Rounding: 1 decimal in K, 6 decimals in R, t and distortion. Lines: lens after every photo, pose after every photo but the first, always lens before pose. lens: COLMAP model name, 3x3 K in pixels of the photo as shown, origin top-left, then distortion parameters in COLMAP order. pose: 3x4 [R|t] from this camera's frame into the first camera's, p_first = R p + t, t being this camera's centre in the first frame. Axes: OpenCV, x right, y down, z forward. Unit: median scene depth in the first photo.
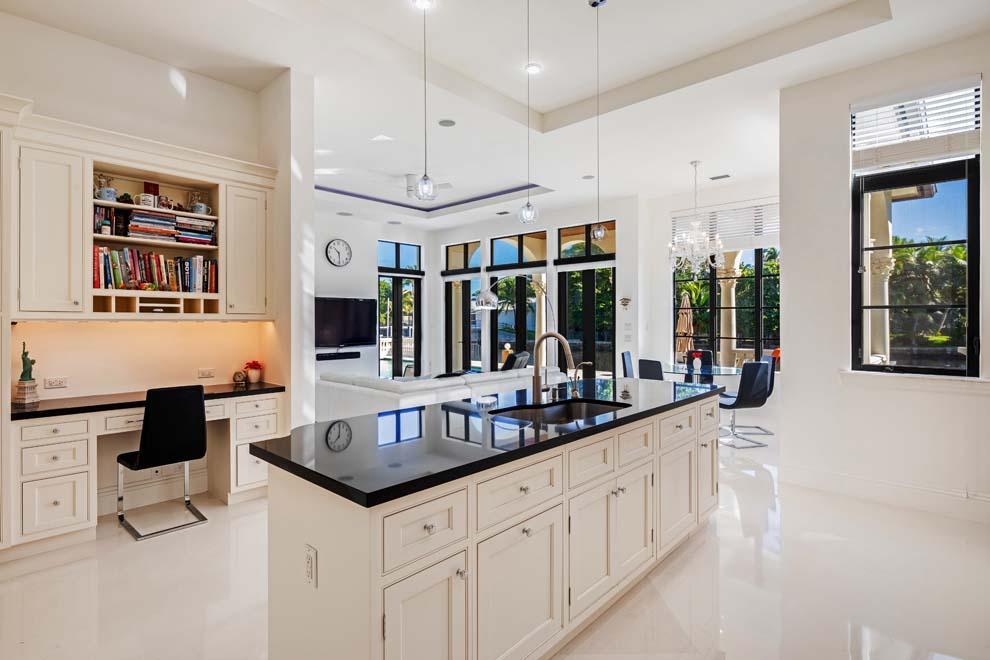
lens RADIAL K [[483.1, 0, 496.7], [0, 483.1, 318.1], [0, 0, 1]] dist [0.021752, 0.000027]
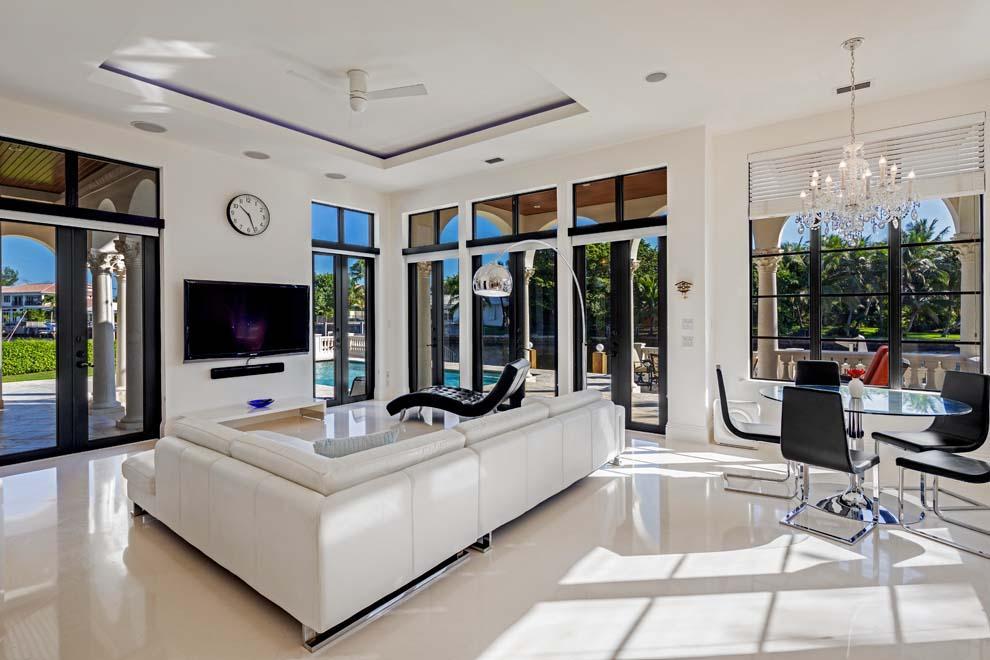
lens RADIAL K [[483.3, 0, 491.3], [0, 483.3, 312.5], [0, 0, 1]] dist [0.000190, -0.000019]
pose [[0.996523, -0.004762, 0.083186, -0.045397], [0.004742, 0.999989, 0.000439, 0.000219], [-0.083187, -0.000043, 0.996534, 0.281773]]
